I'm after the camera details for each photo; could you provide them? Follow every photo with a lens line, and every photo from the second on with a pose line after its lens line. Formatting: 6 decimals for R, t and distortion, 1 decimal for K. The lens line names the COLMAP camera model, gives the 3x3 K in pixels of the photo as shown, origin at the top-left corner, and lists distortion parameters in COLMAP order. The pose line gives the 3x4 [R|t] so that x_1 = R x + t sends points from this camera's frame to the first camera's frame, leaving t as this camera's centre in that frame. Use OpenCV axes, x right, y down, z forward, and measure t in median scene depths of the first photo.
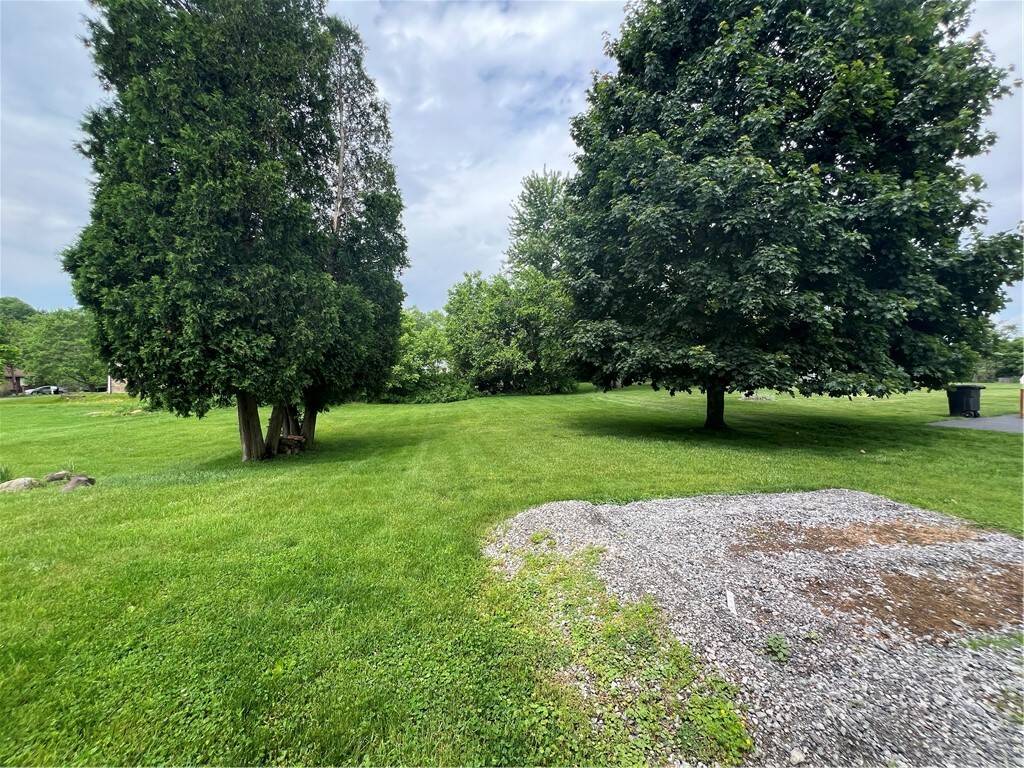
lens RADIAL K [[412.1, 0, 512.0], [0, 412.1, 384.0], [0, 0, 1]] dist [0.000035, 0.000077]
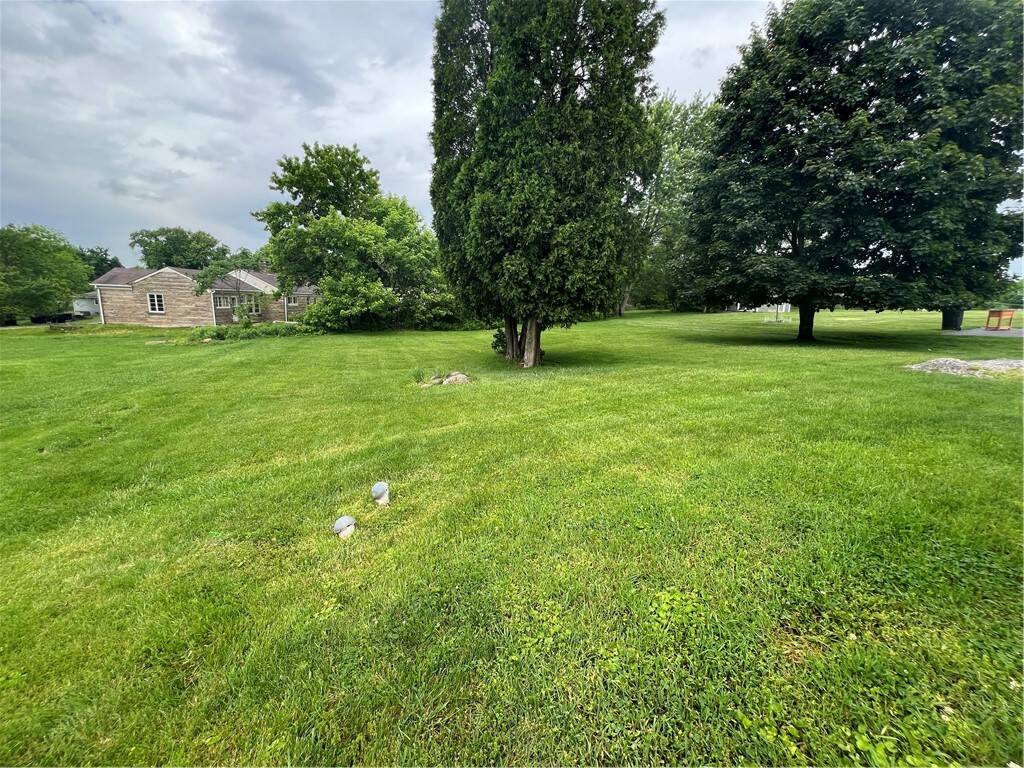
lens RADIAL K [[412.1, 0, 512.0], [0, 412.1, 384.0], [0, 0, 1]] dist [0.000035, 0.000077]
pose [[0.985698, -0.029382, 0.165939, -0.620412], [0.002424, 0.987053, 0.160374, 0.027657], [-0.168502, -0.157678, 0.973008, -0.169162]]
